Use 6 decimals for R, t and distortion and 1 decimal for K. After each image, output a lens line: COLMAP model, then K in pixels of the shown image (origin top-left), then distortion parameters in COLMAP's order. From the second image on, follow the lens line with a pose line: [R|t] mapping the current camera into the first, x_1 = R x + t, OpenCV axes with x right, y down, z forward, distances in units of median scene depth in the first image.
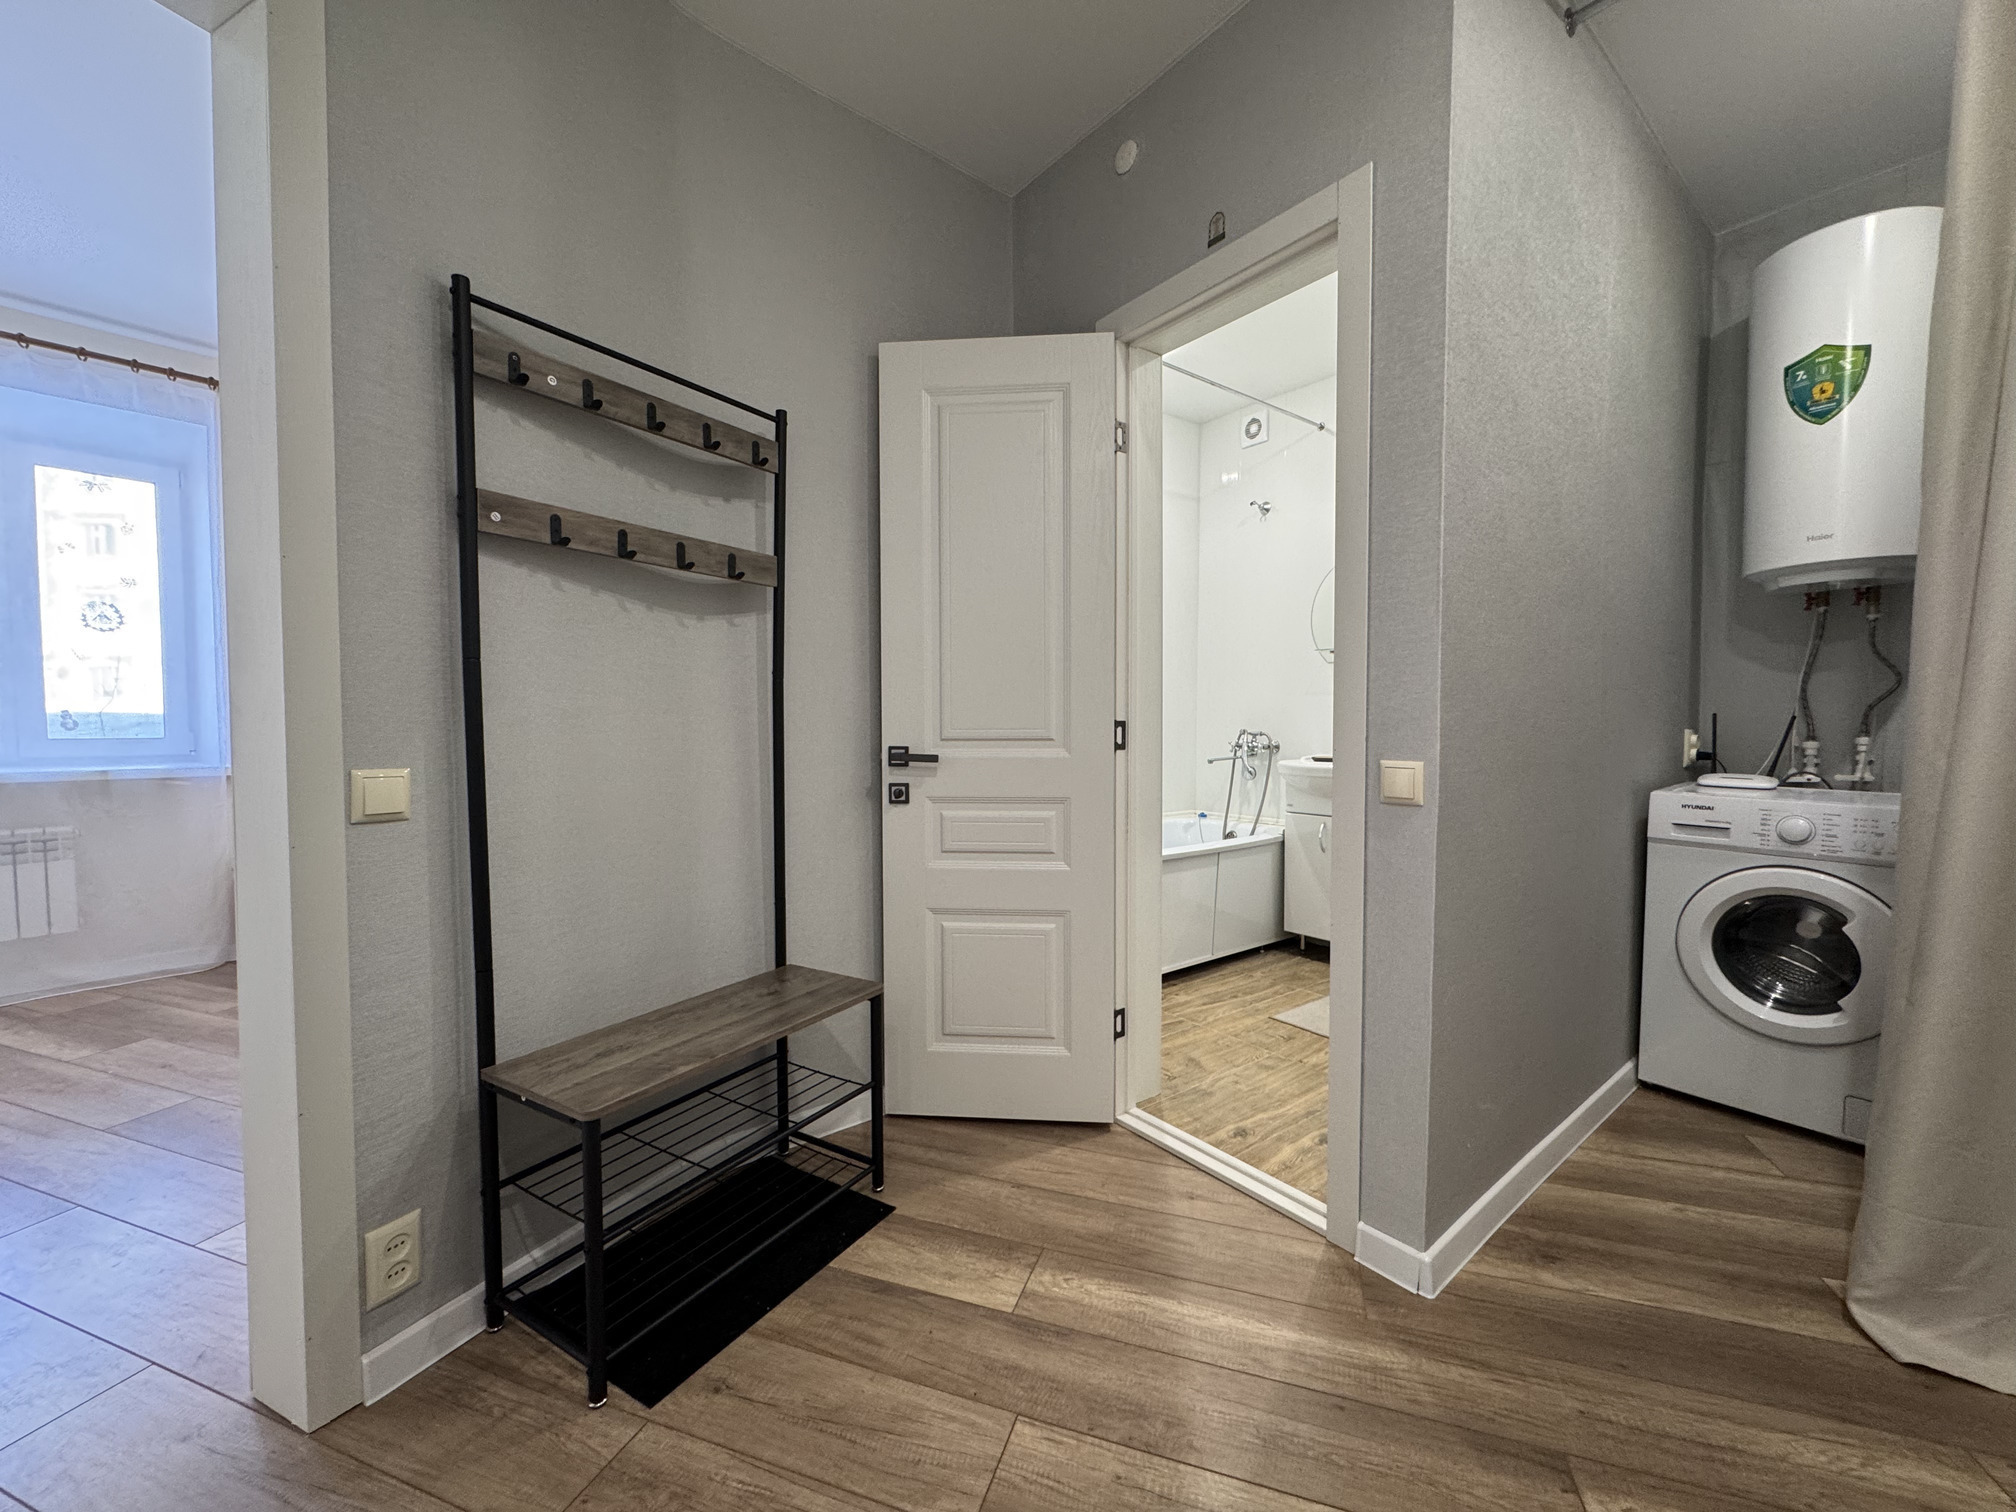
lens RADIAL K [[809.7, 0, 1006.8], [0, 809.7, 756.4], [0, 0, 1]] dist [-0.006680, 0.001032]
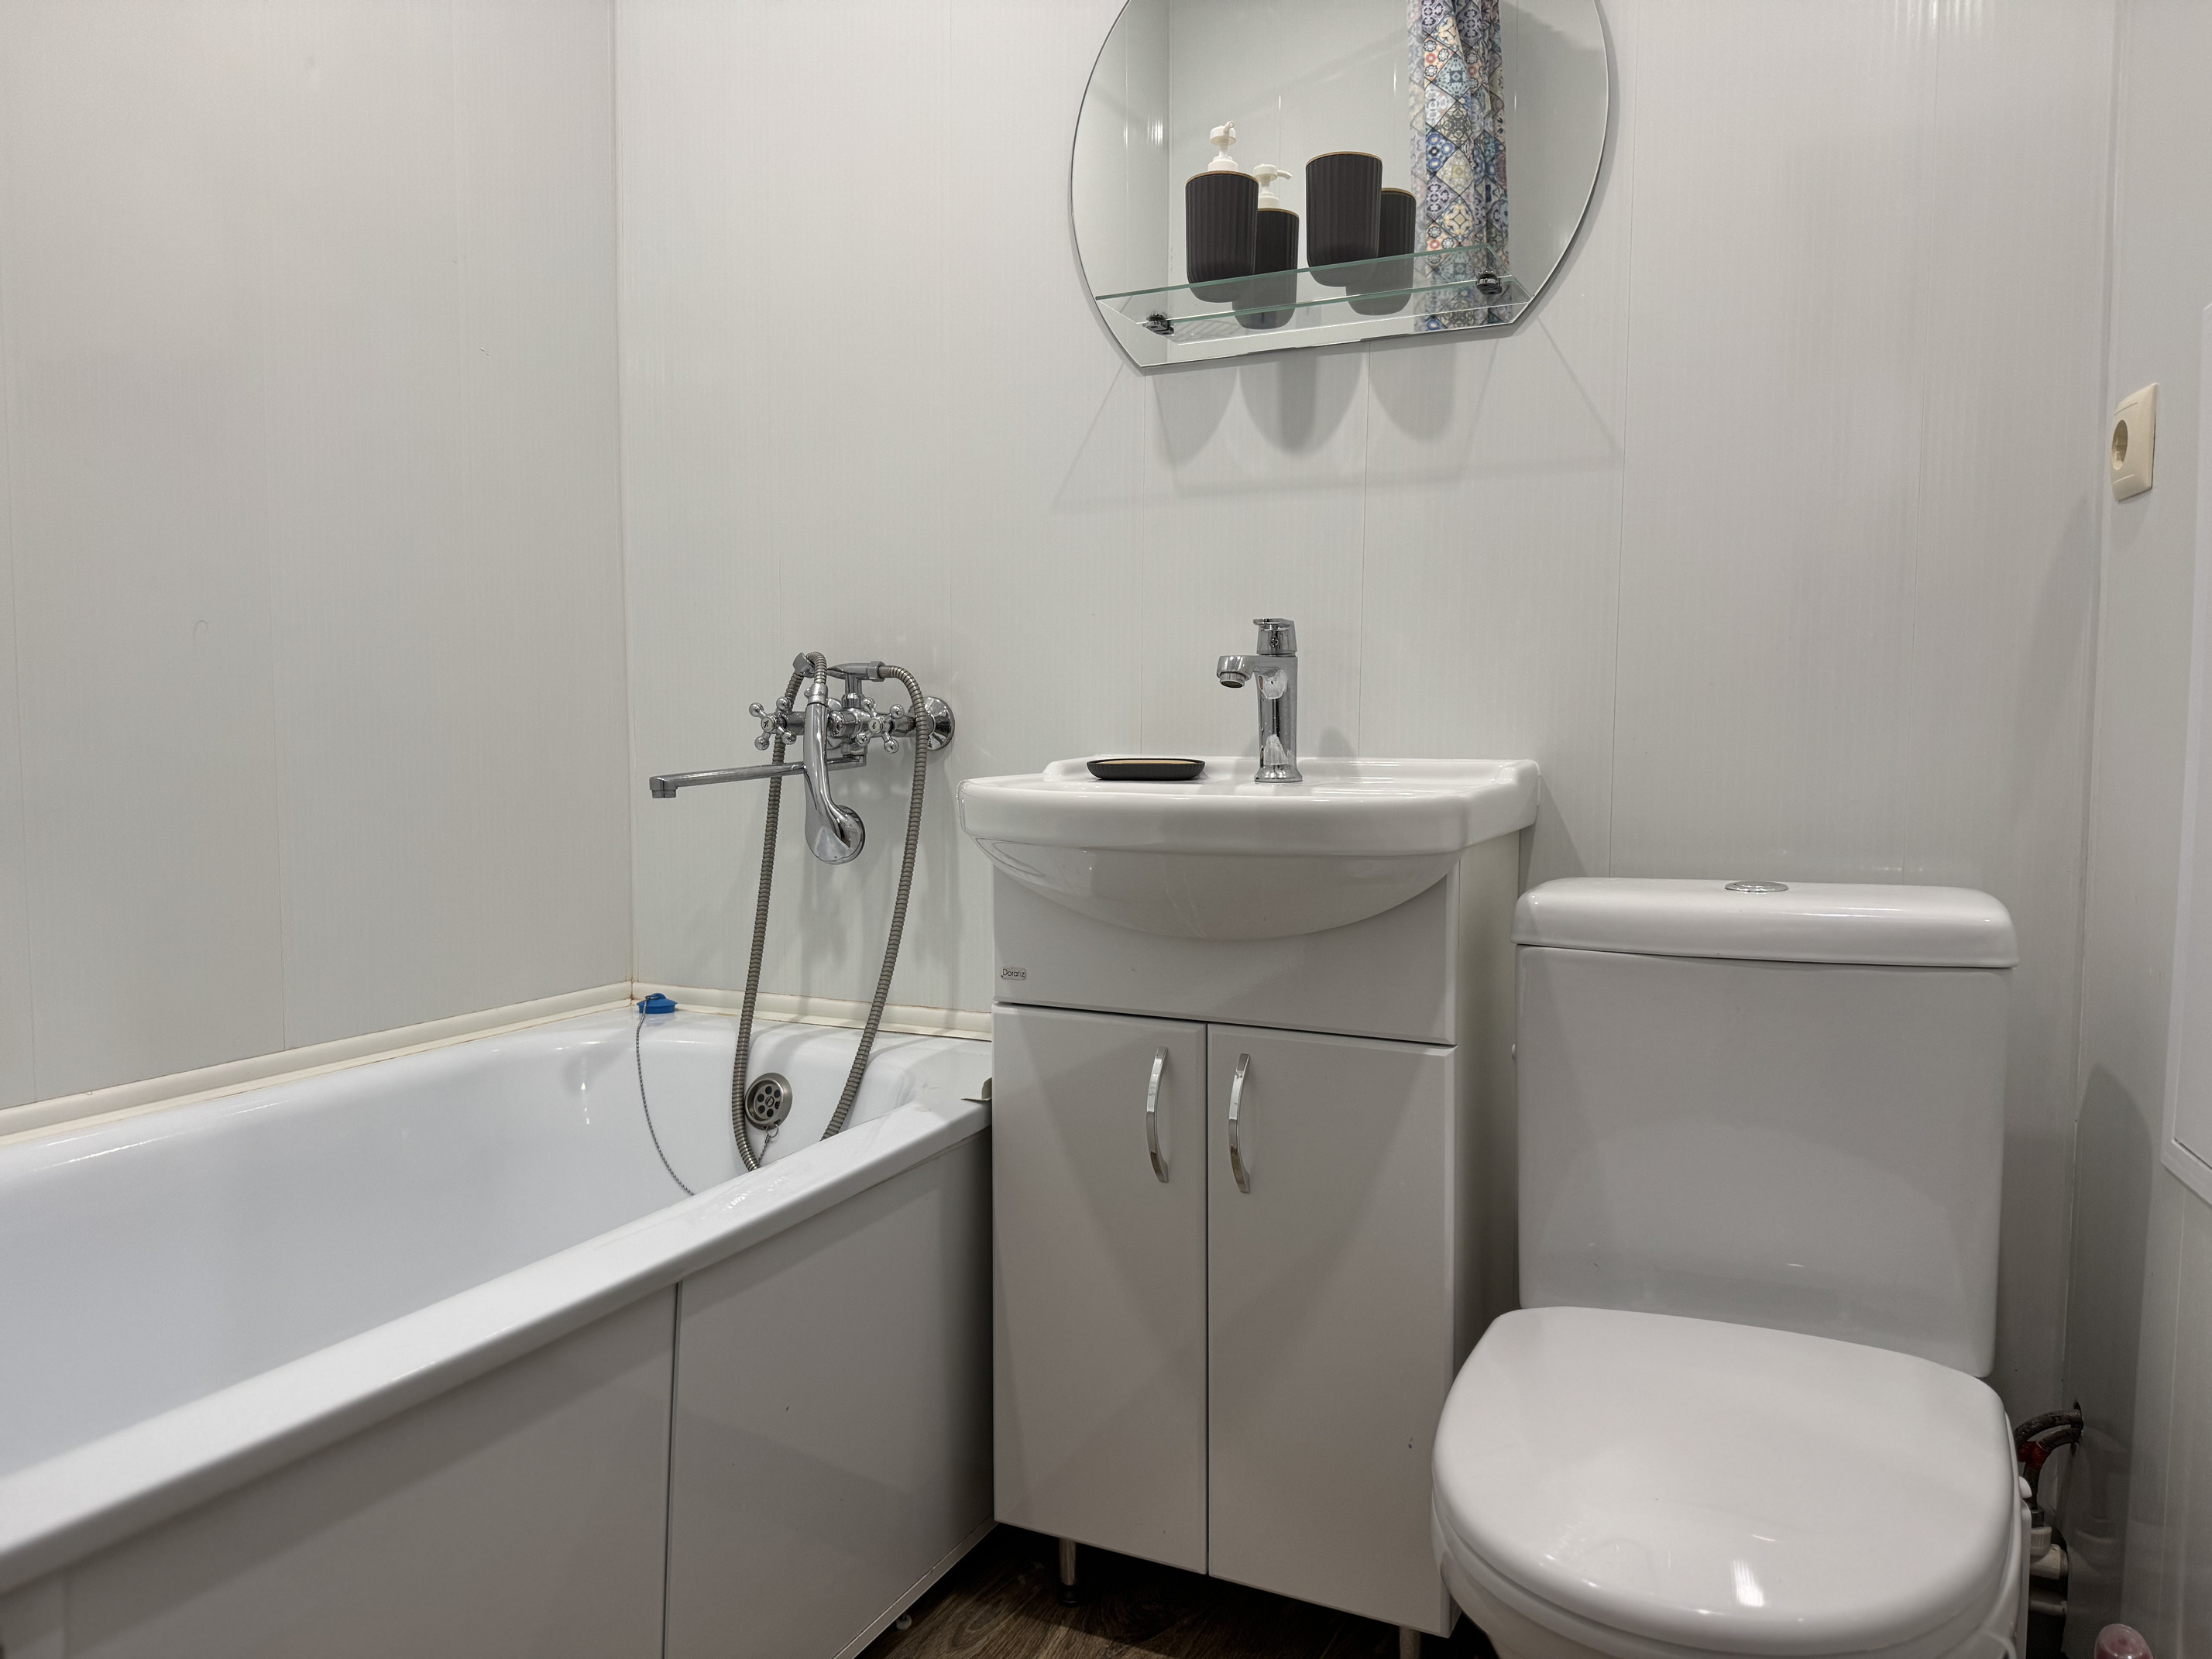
lens RADIAL K [[1553.6, 0, 1119.1], [0, 1553.6, 819.5], [0, 0, 1]] dist [0.058224, -0.069551]
pose [[0.894342, -0.026691, 0.446587, 0.355940], [0.015717, 0.999477, 0.028261, 0.009861], [-0.447108, -0.018256, 0.894294, 1.158732]]
